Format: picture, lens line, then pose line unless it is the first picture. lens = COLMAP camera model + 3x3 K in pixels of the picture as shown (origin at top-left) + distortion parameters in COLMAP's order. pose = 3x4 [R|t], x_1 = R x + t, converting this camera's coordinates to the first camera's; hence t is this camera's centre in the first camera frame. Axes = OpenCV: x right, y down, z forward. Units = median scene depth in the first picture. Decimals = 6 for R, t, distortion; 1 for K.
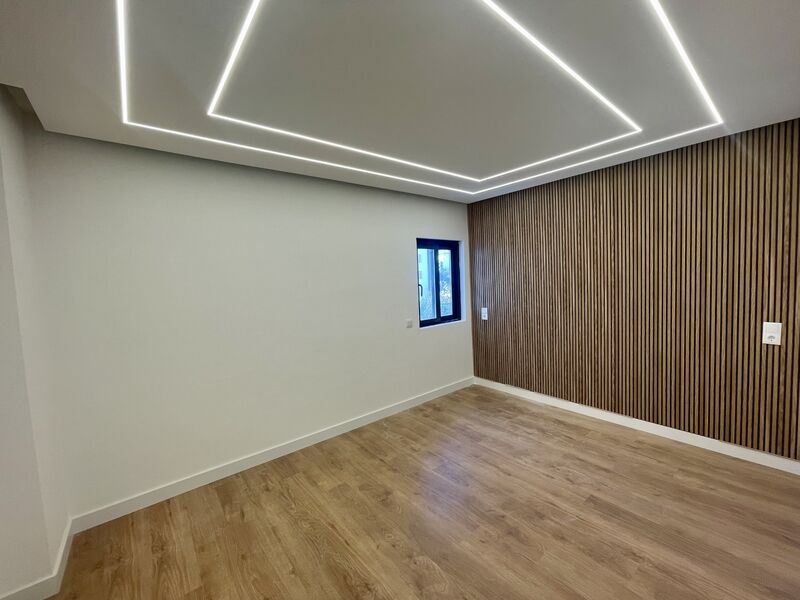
lens RADIAL K [[323.6, 0, 400.4], [0, 323.6, 298.4], [0, 0, 1]] dist [0.002289, 0.000241]
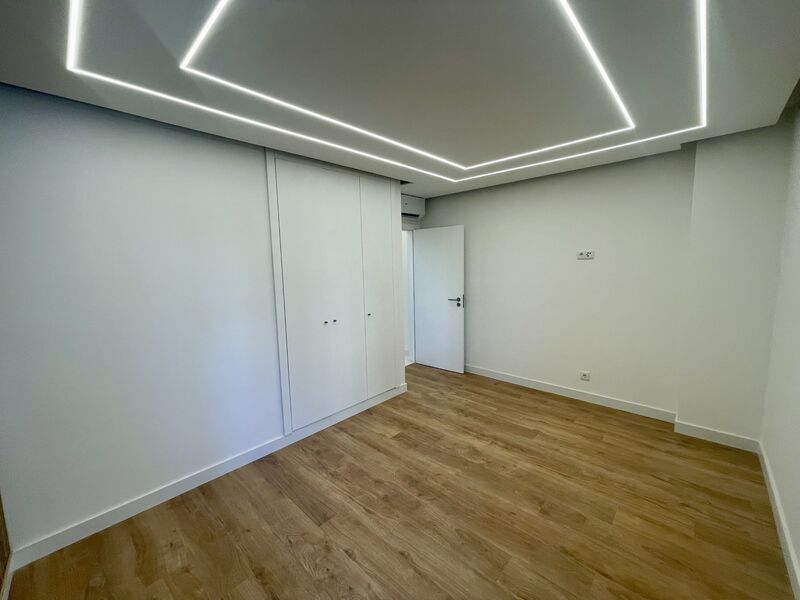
lens RADIAL K [[323.6, 0, 399.9], [0, 323.6, 299.9], [0, 0, 1]] dist [0.002289, 0.000241]
pose [[-0.989240, 0.080760, -0.121990, 0.442768], [0.057208, 0.980974, 0.185521, -0.158543], [0.134652, 0.176546, -0.975039, 1.843853]]
